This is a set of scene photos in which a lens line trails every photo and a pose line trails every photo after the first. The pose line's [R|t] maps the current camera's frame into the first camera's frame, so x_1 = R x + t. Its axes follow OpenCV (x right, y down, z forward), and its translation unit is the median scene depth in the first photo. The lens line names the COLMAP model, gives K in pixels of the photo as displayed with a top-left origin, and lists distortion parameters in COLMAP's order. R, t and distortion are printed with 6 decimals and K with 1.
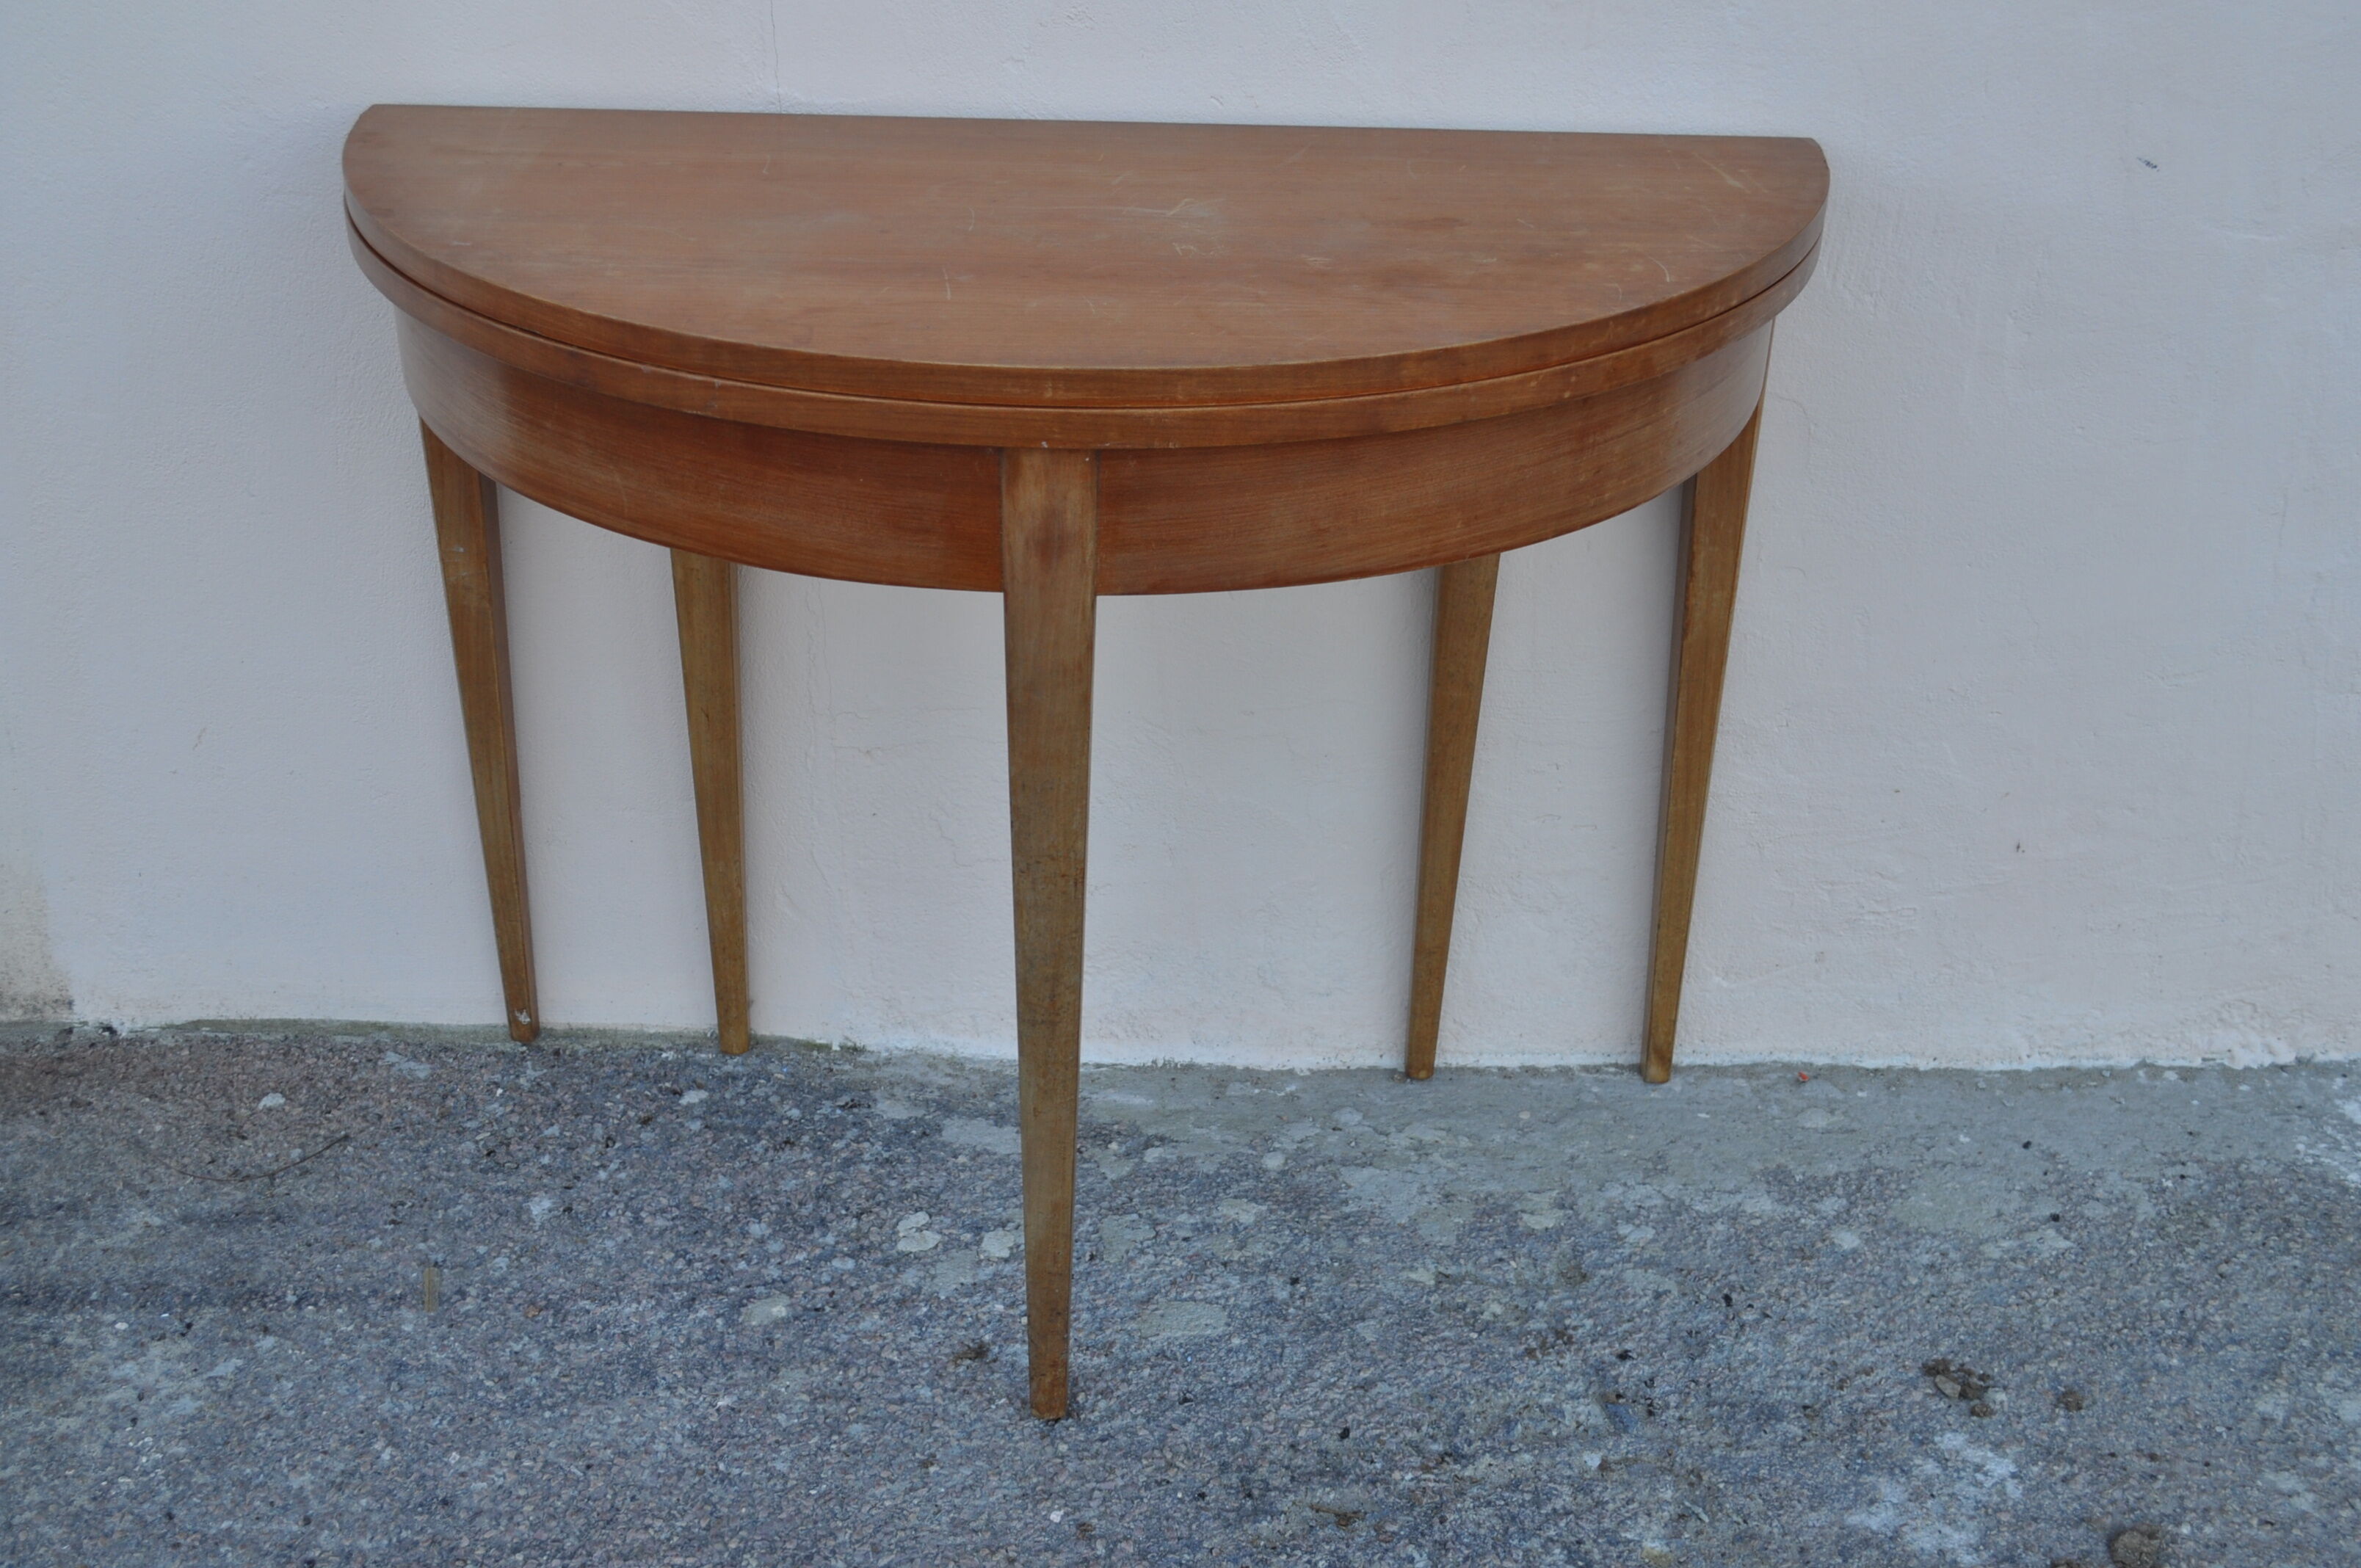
lens RADIAL K [[2662.7, 0, 1166.1], [0, 2662.7, 772.7], [0, 0, 1]] dist [-0.027007, 0.008560]
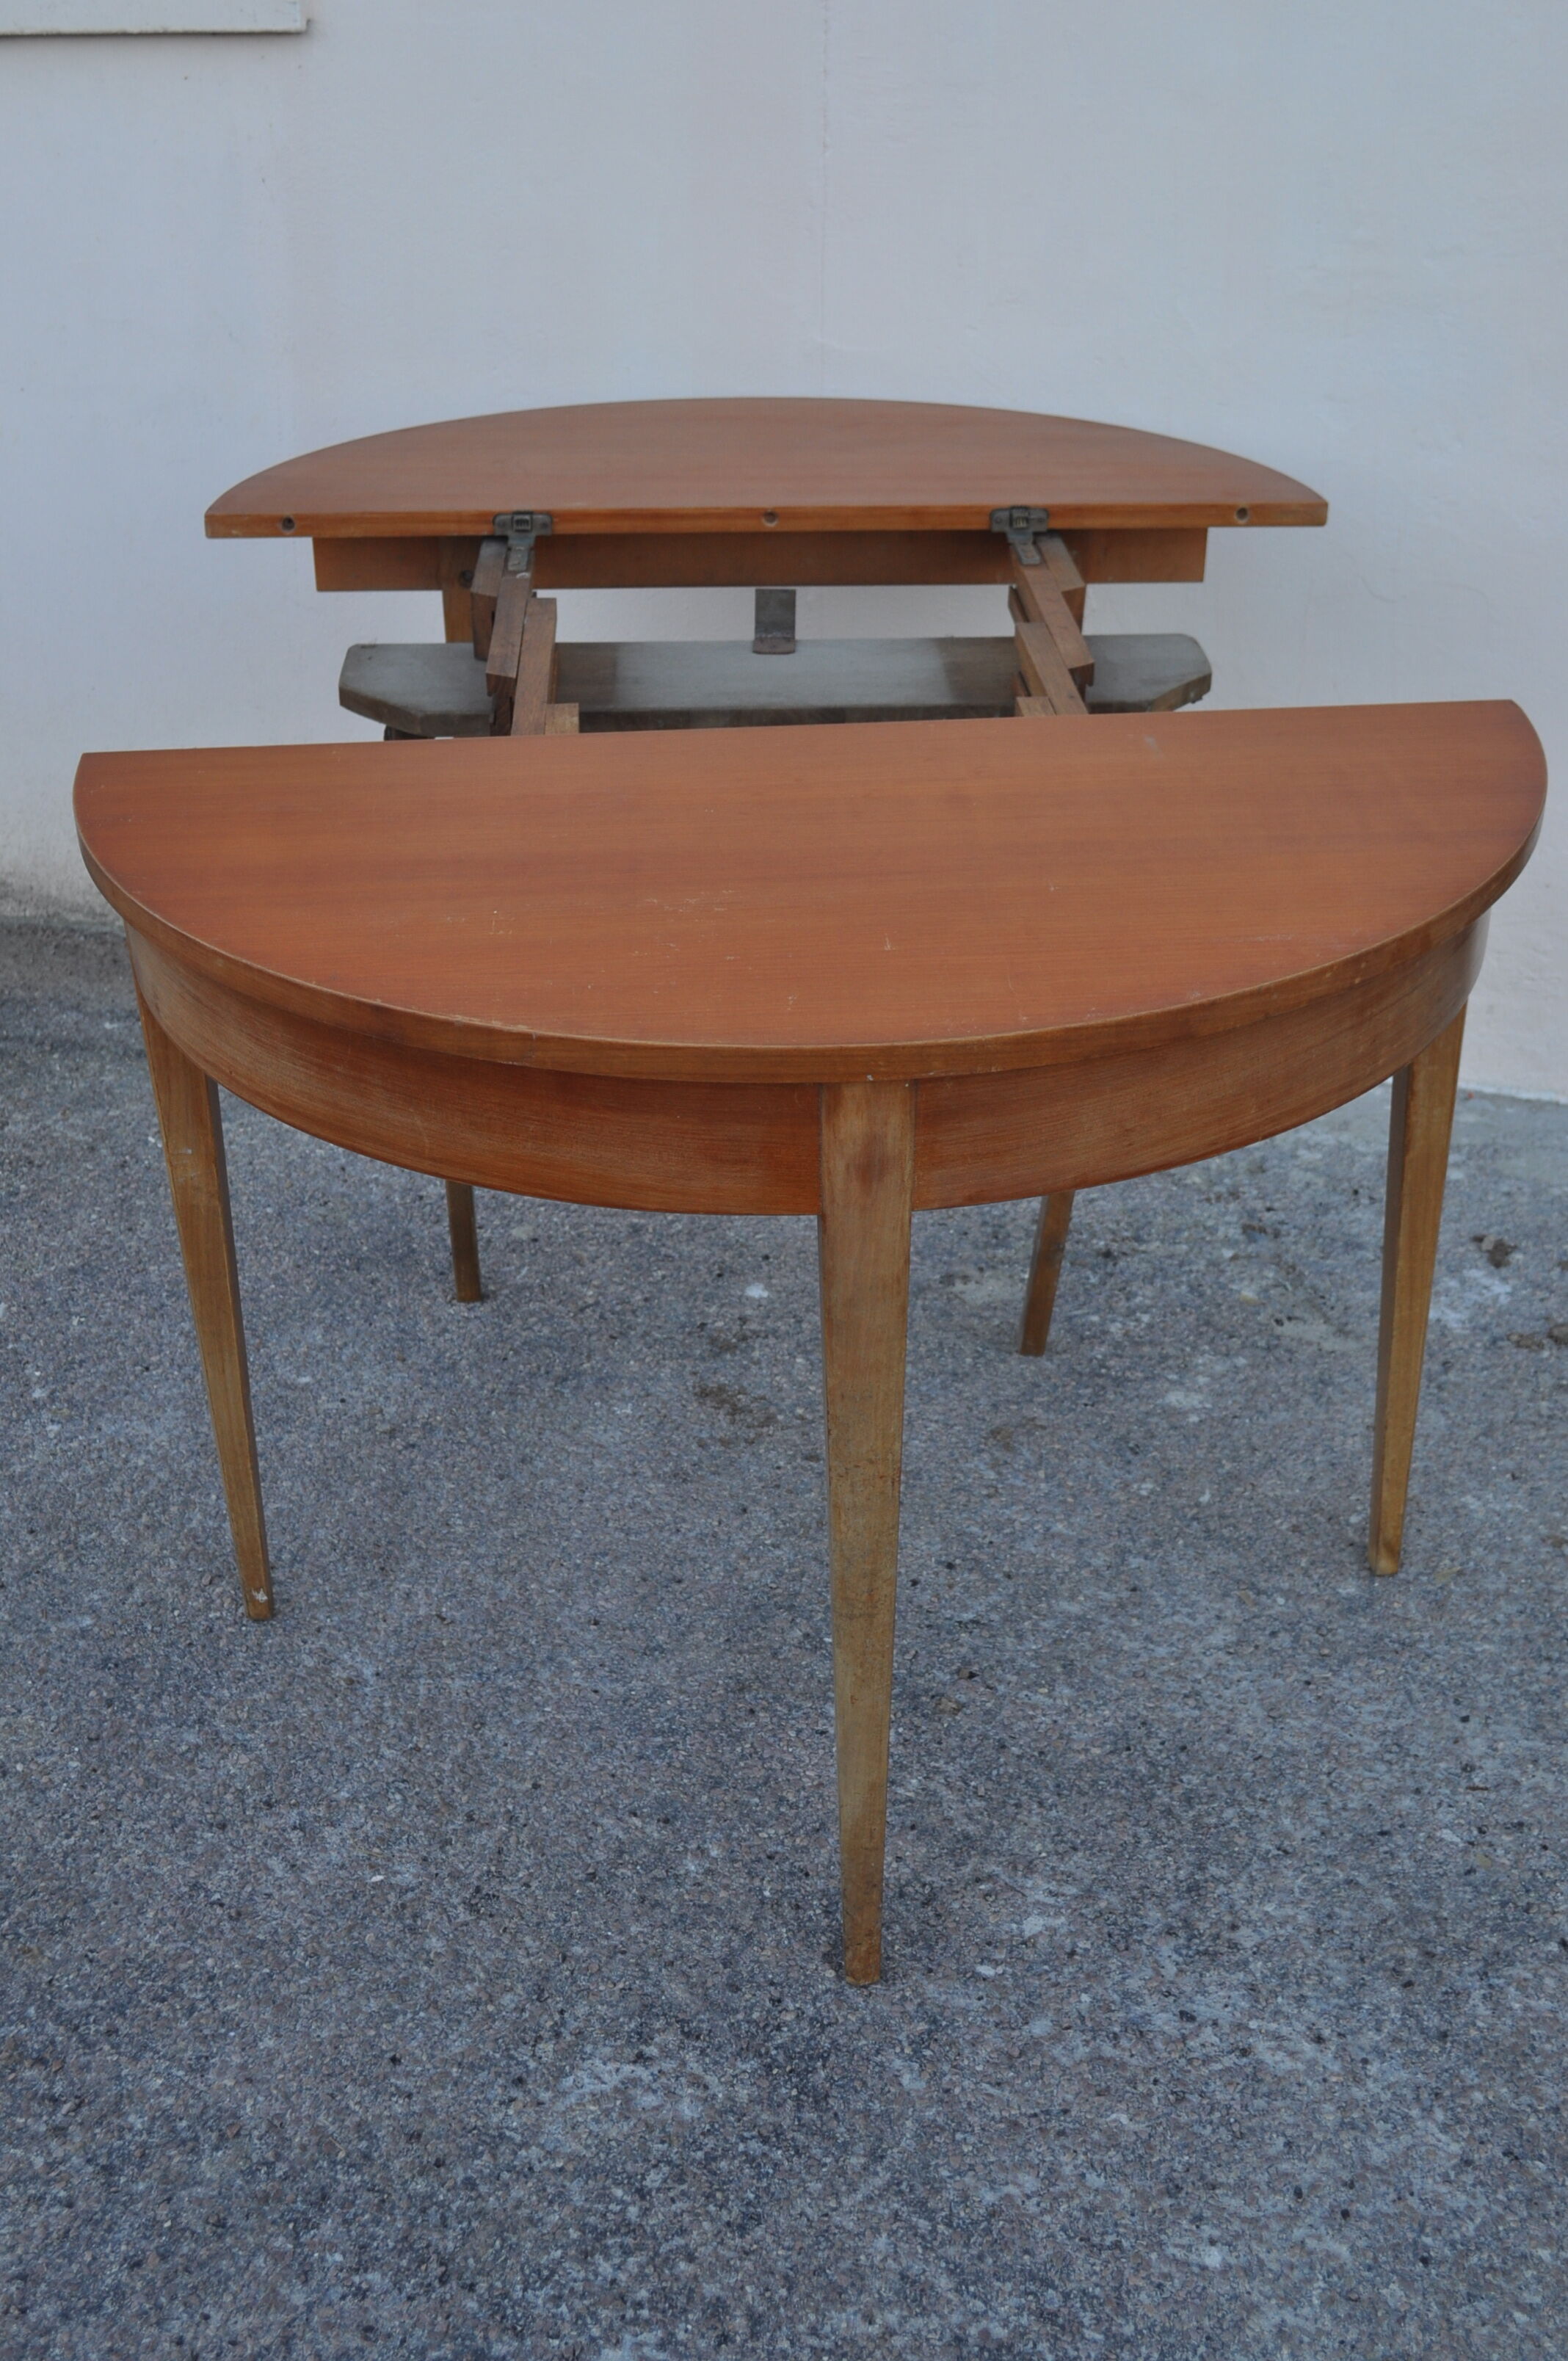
lens RADIAL K [[2662.7, 0, 784.0], [0, 2662.7, 1180.5], [0, 0, 1]] dist [-0.027007, 0.008560]
pose [[0.969722, 0.115661, -0.215084, 0.212652], [-0.121514, 0.992489, -0.014147, 0.242254], [0.211832, 0.039854, 0.976493, -0.480612]]
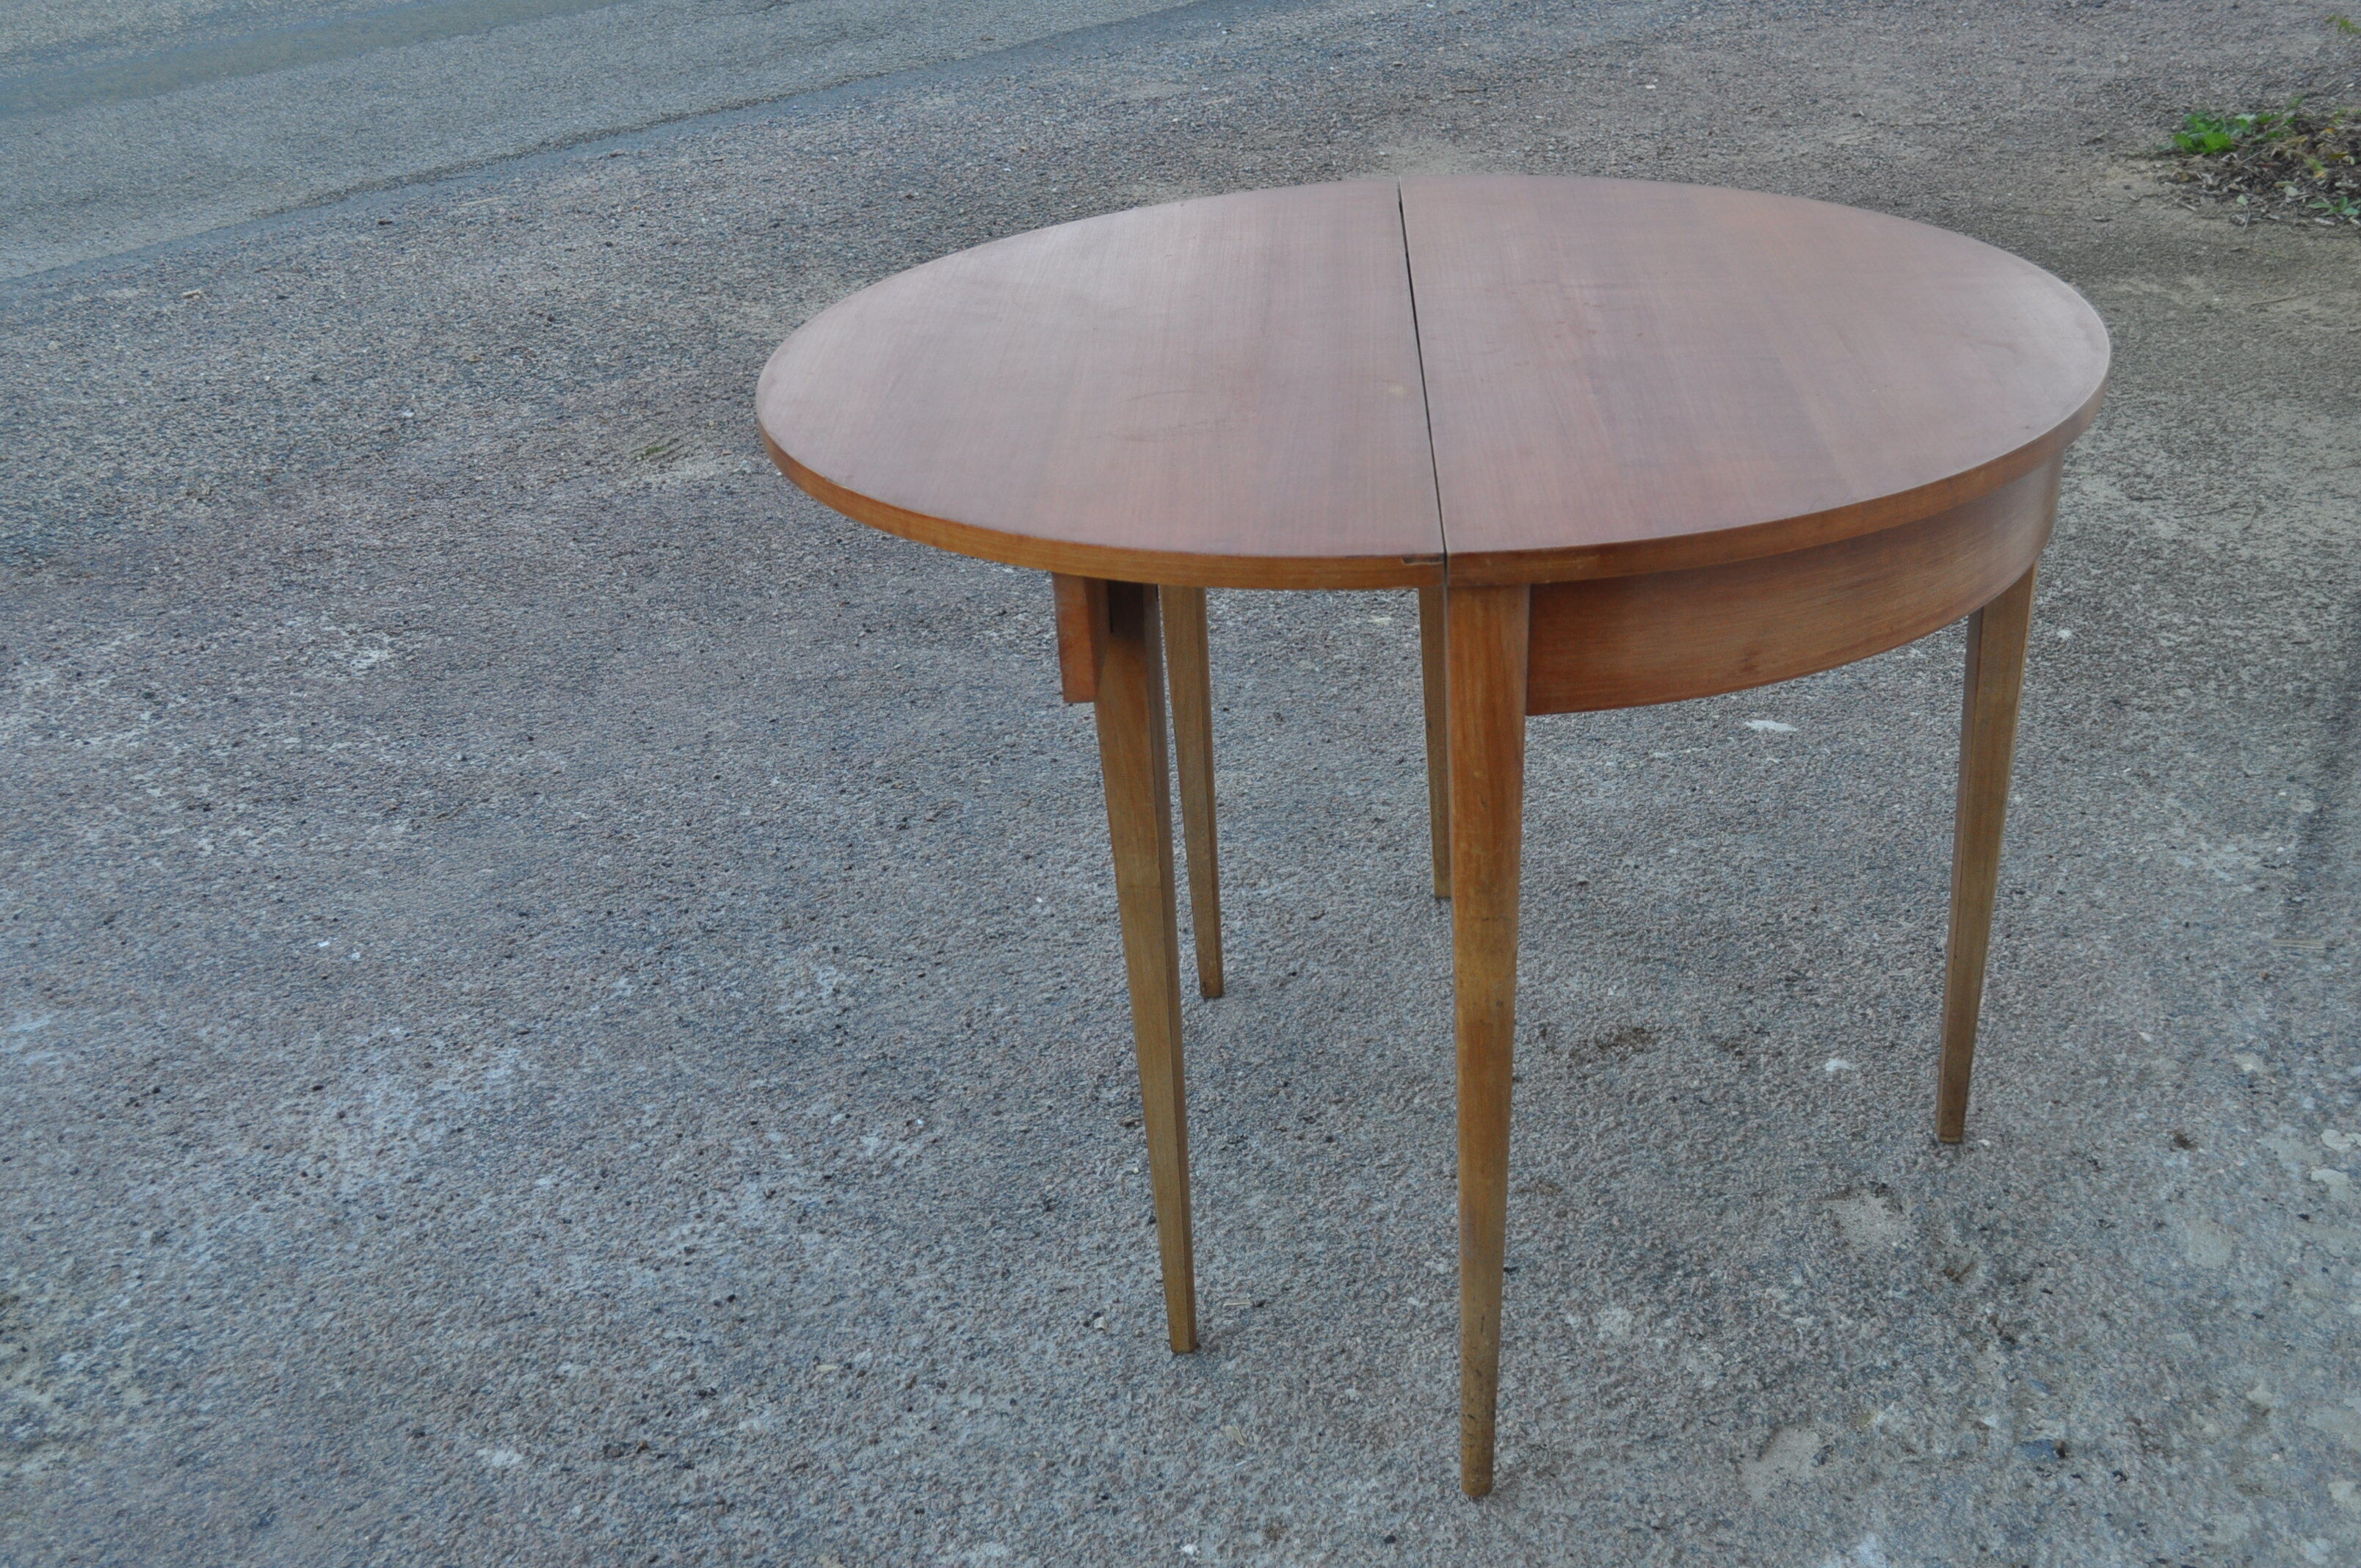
lens RADIAL K [[2718.7, 0, 1180.5], [0, 2718.7, 784.0], [0, 0, 1]] dist [-0.007159, -0.000808]
pose [[-0.402890, 0.419666, -0.813364, 1.005944], [-0.418202, 0.706074, 0.571460, -0.399271], [0.814117, 0.570386, -0.108965, 0.622209]]
